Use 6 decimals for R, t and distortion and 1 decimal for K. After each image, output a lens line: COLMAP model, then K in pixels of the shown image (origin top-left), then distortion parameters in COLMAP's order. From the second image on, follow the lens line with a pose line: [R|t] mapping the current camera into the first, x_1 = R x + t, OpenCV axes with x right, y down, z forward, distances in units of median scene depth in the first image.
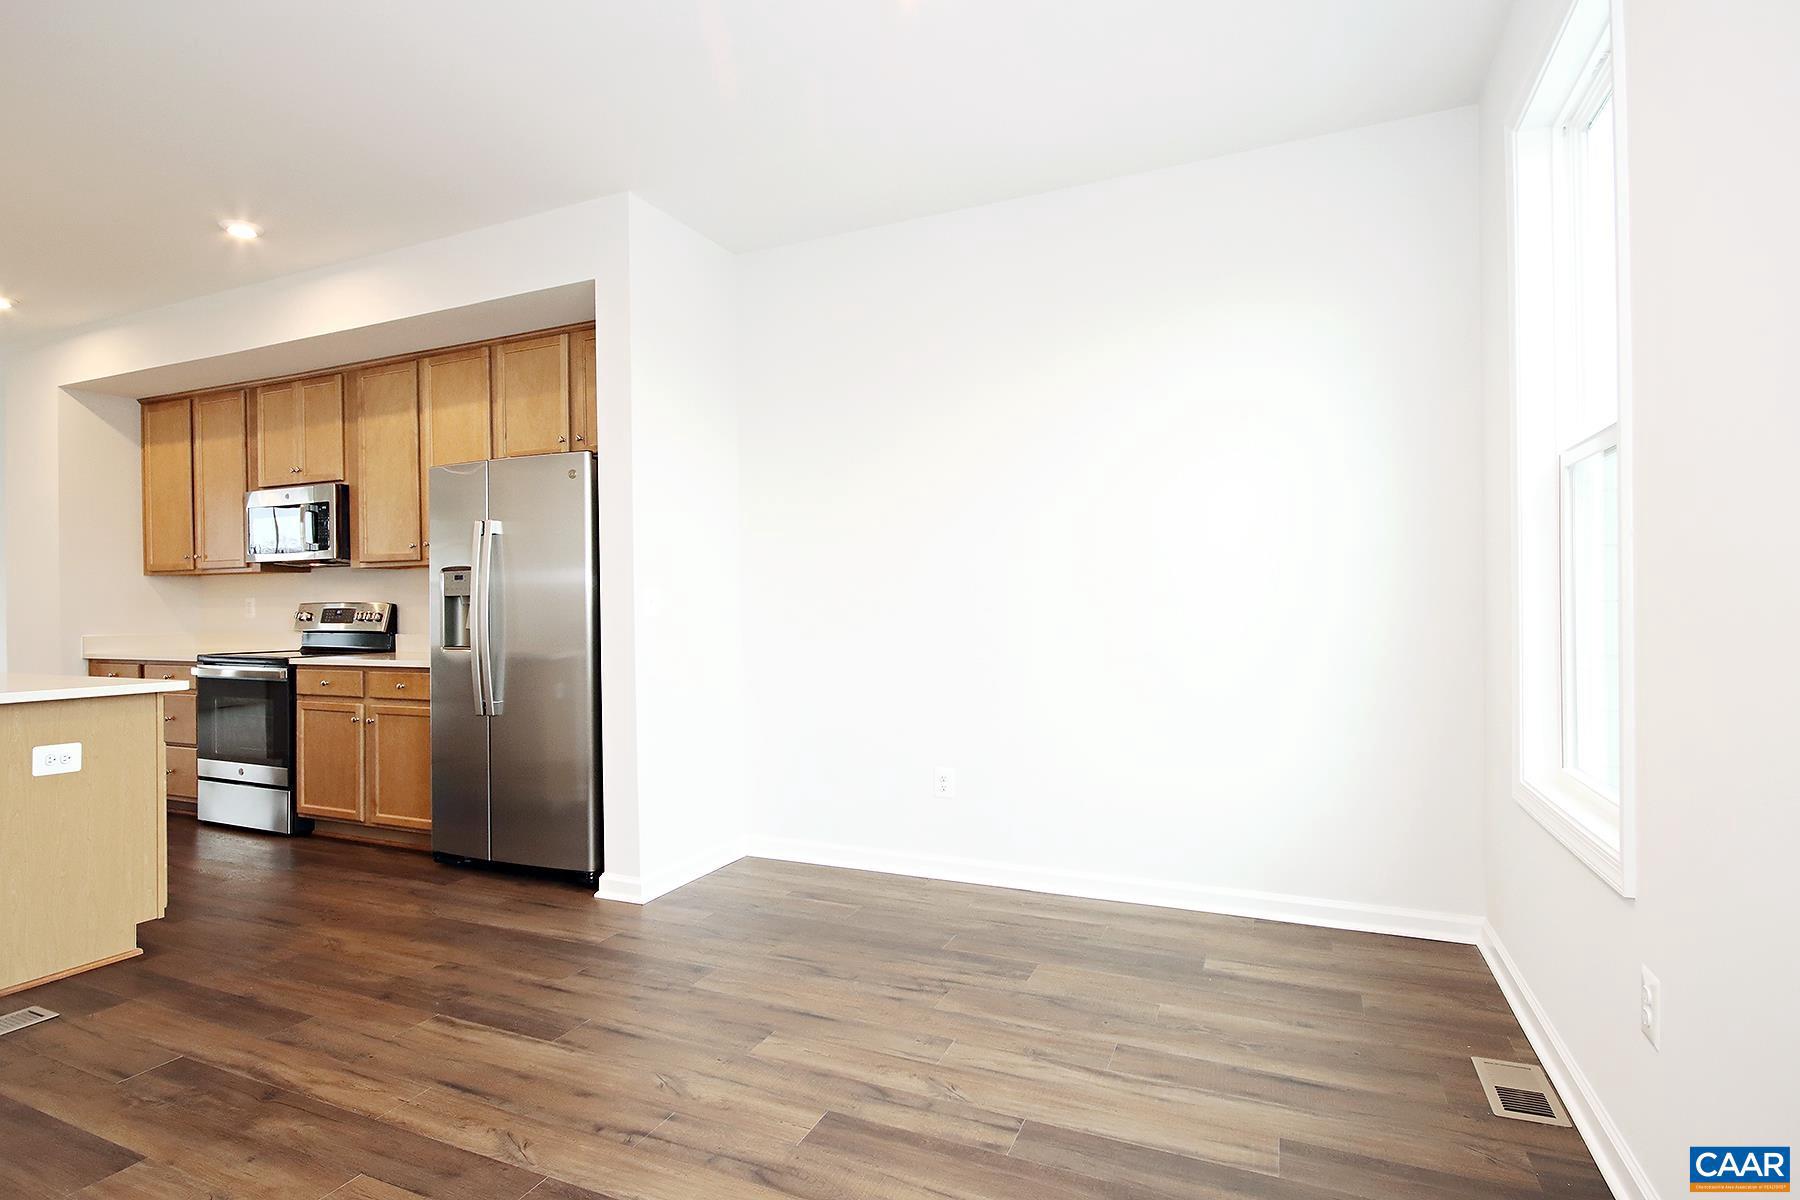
lens RADIAL K [[930.1, 0, 863.0], [0, 930.1, 617.8], [0, 0, 1]] dist [-0.000245, 0.000106]
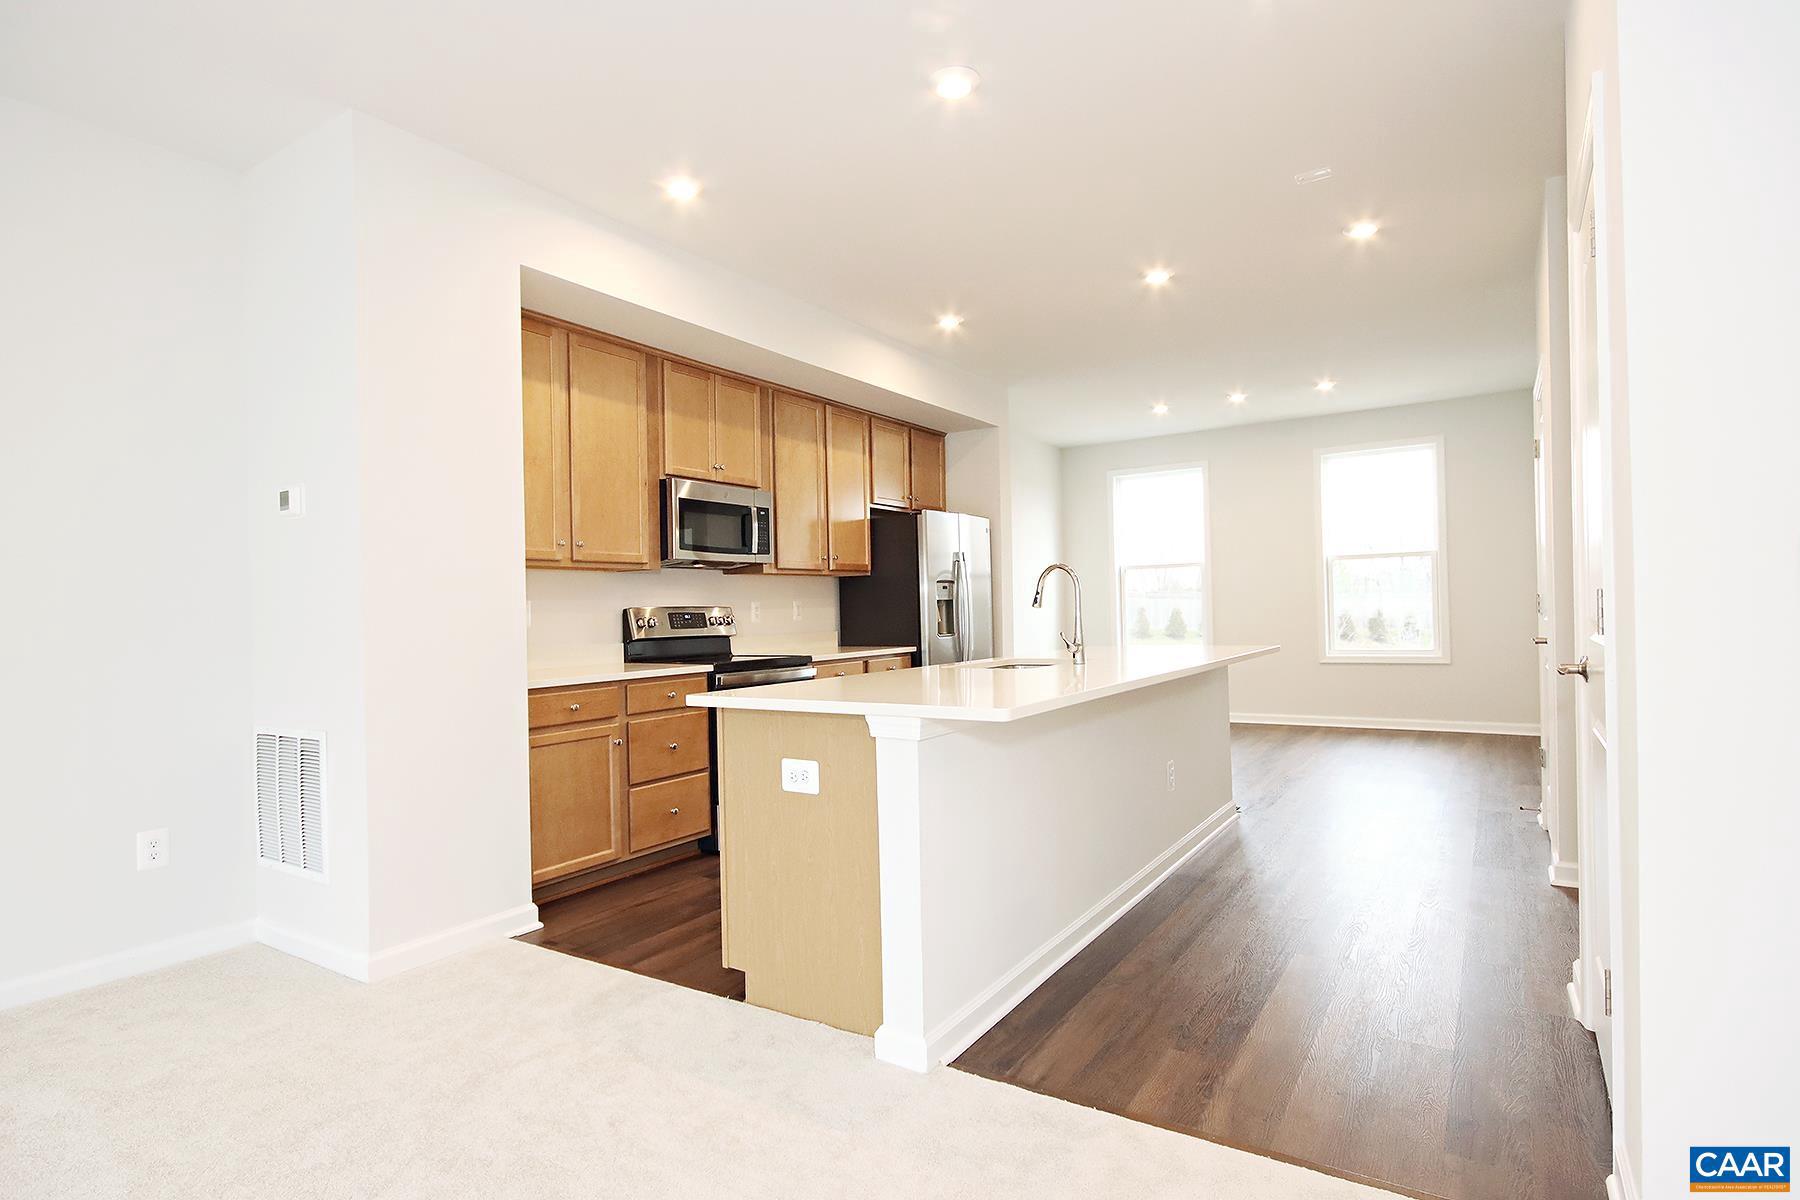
lens RADIAL K [[928.8, 0, 871.0], [0, 928.8, 600.3], [0, 0, 1]] dist [-0.000389, 0.000284]
pose [[0.151685, 0.015169, 0.988312, -1.730073], [0.033746, 0.999220, -0.020515, 0.003415], [-0.987853, 0.036464, 0.151055, 0.799375]]
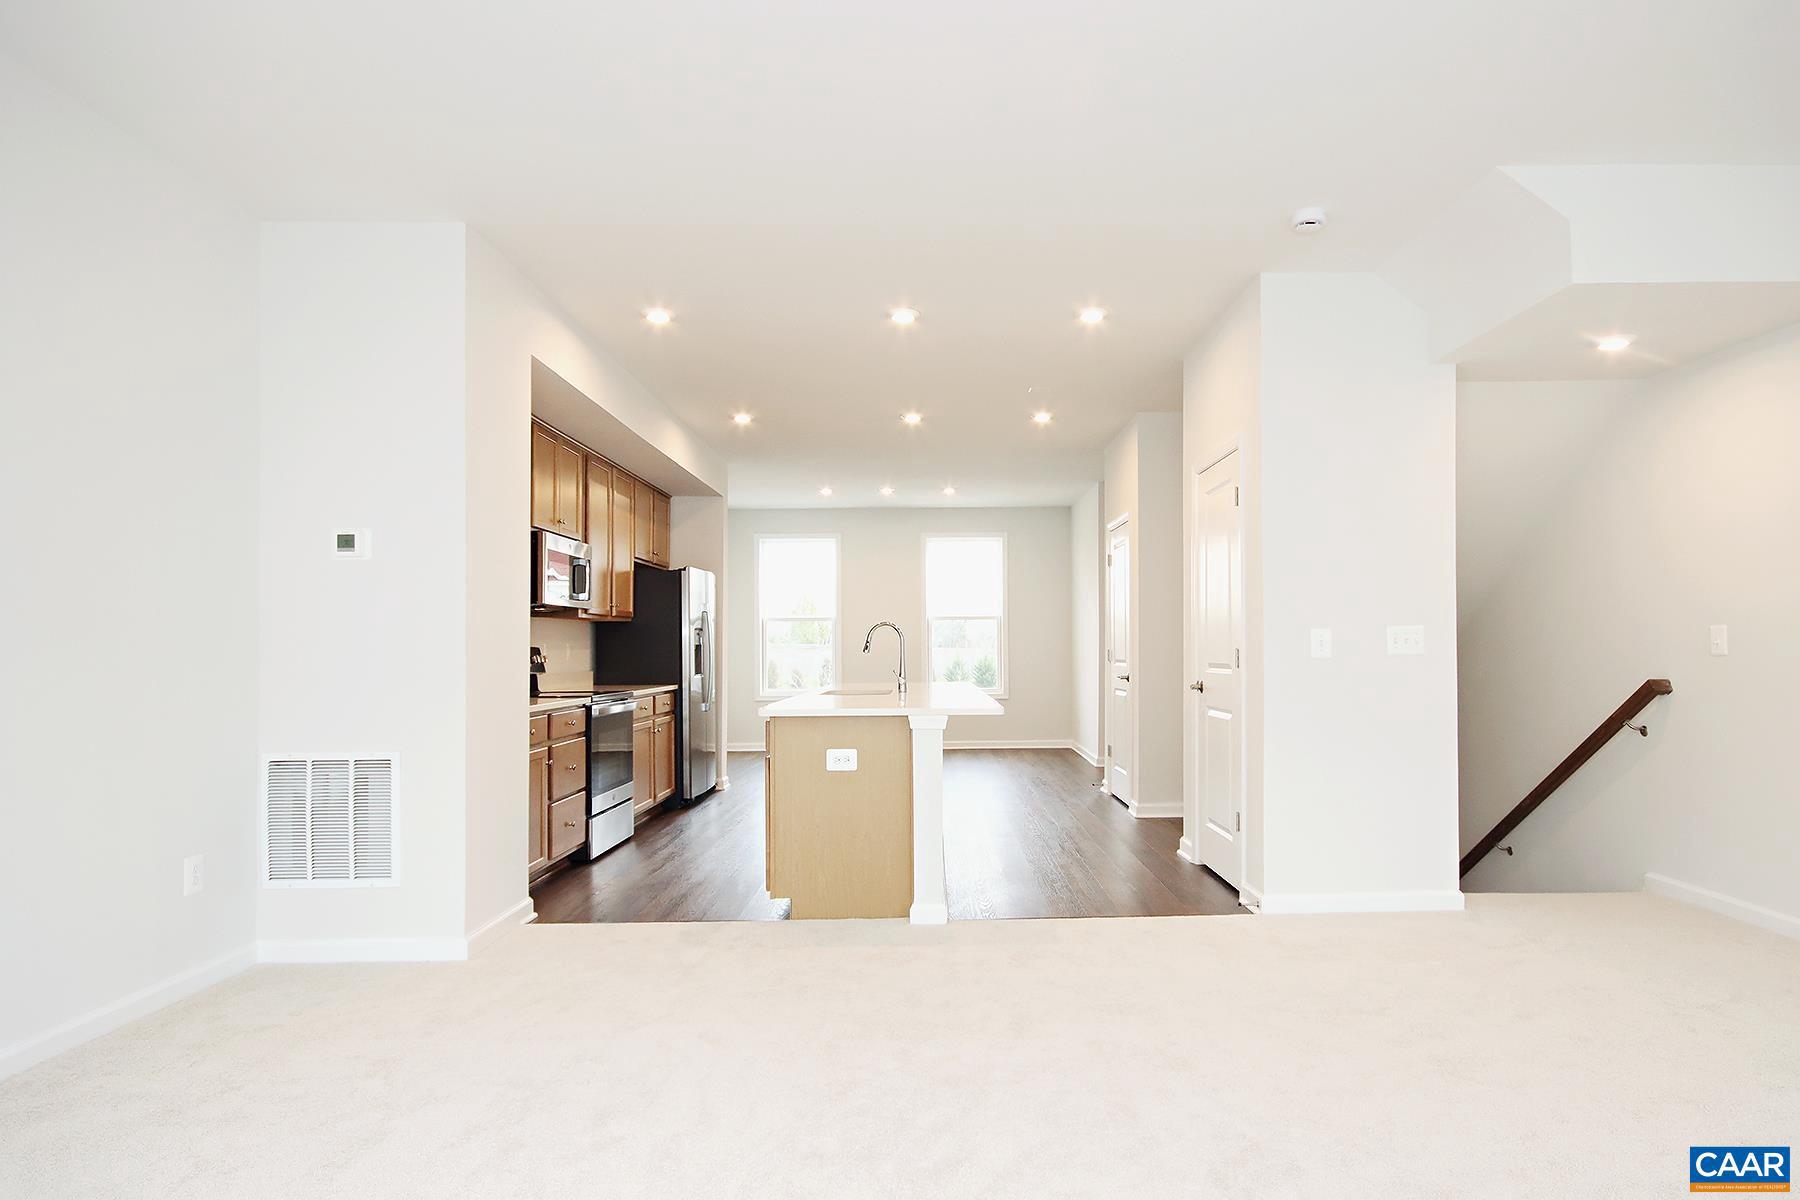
lens RADIAL K [[984.0, 0, 950.8], [0, 984.0, 642.3], [0, 0, 1]] dist [0.000377, 0.000024]
pose [[-0.440782, 0.016599, 0.897461, -2.047686], [0.019718, 0.999767, -0.008807, -0.002383], [-0.897398, 0.013814, -0.441007, 1.243052]]
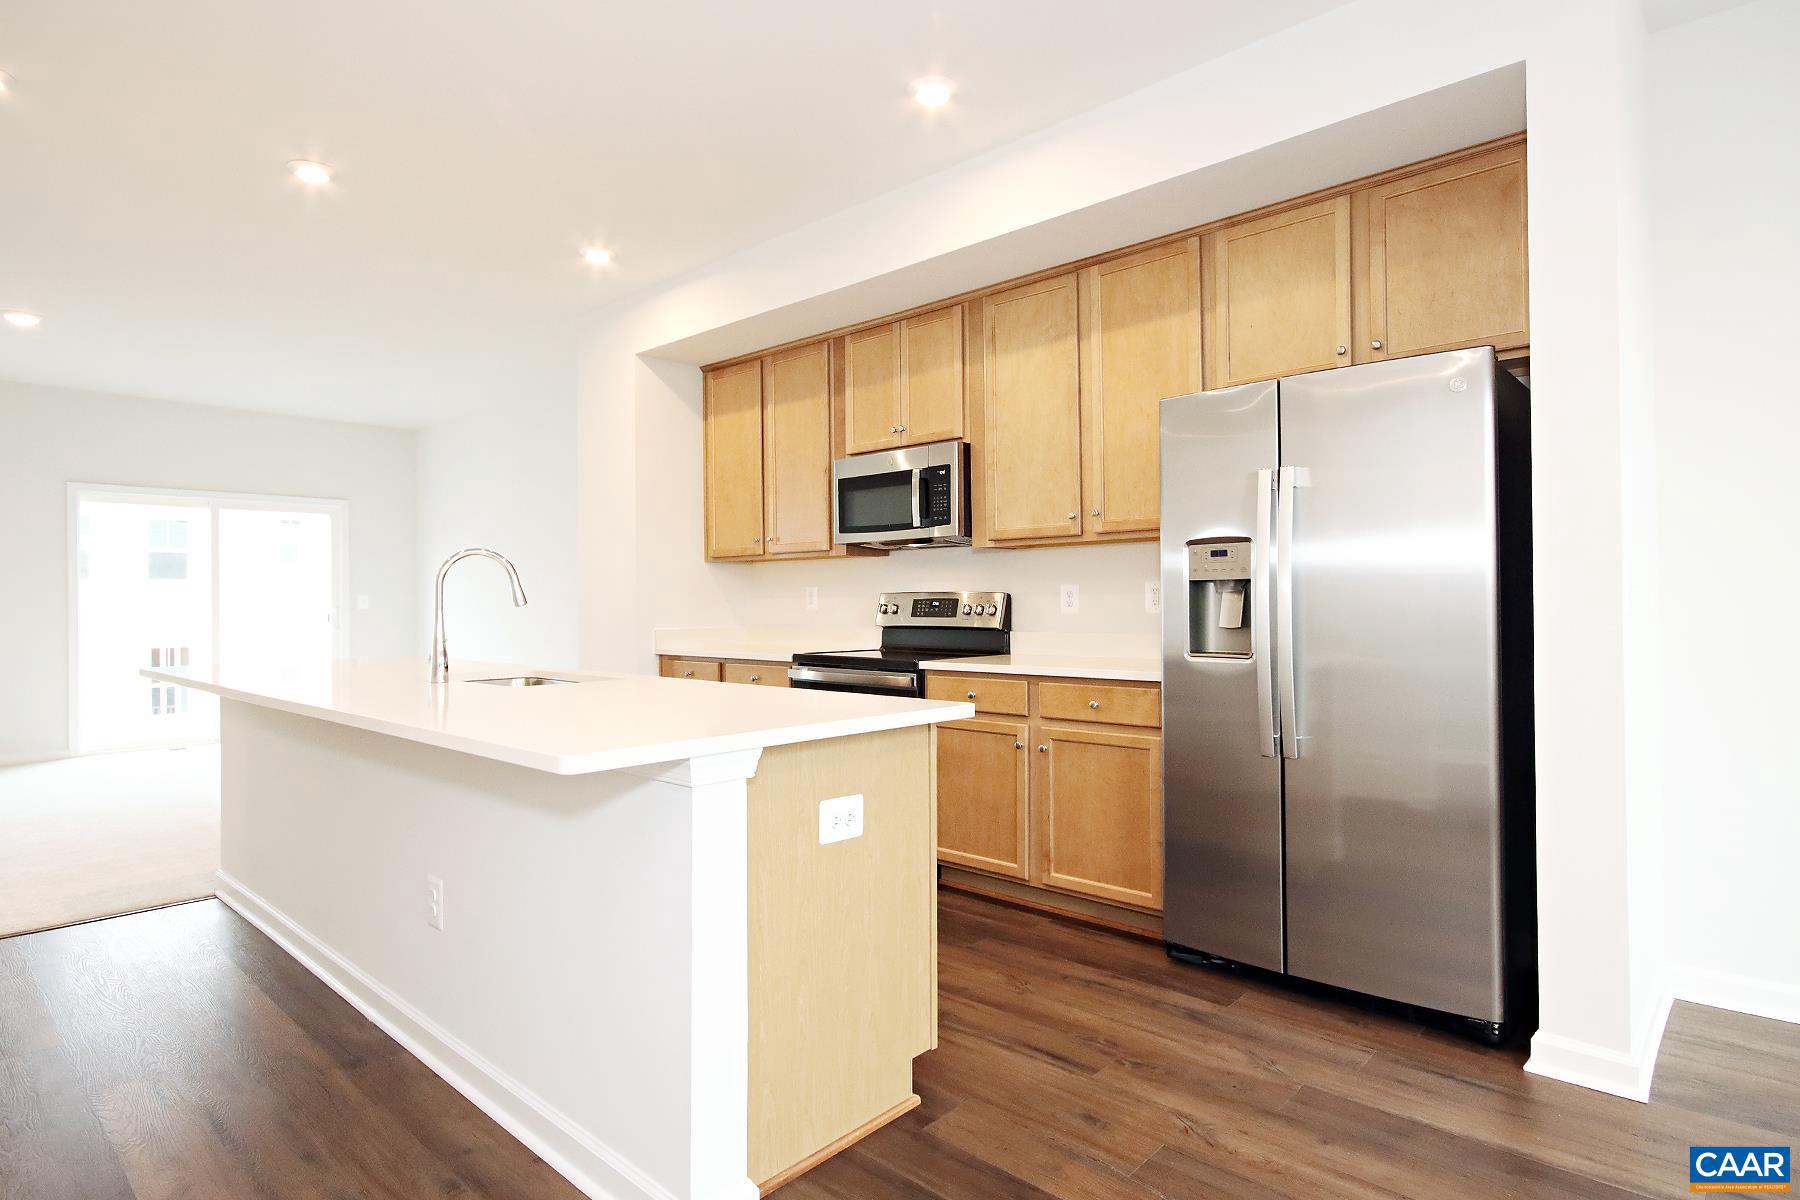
lens RADIAL K [[957.0, 0, 907.5], [0, 957.0, 604.9], [0, 0, 1]] dist [-0.001009, 0.000591]
pose [[0.954672, 0.001679, -0.297654, -0.397732], [-0.003175, 0.999985, -0.004543, -0.001052], [0.297642, 0.005282, 0.954663, 0.225291]]
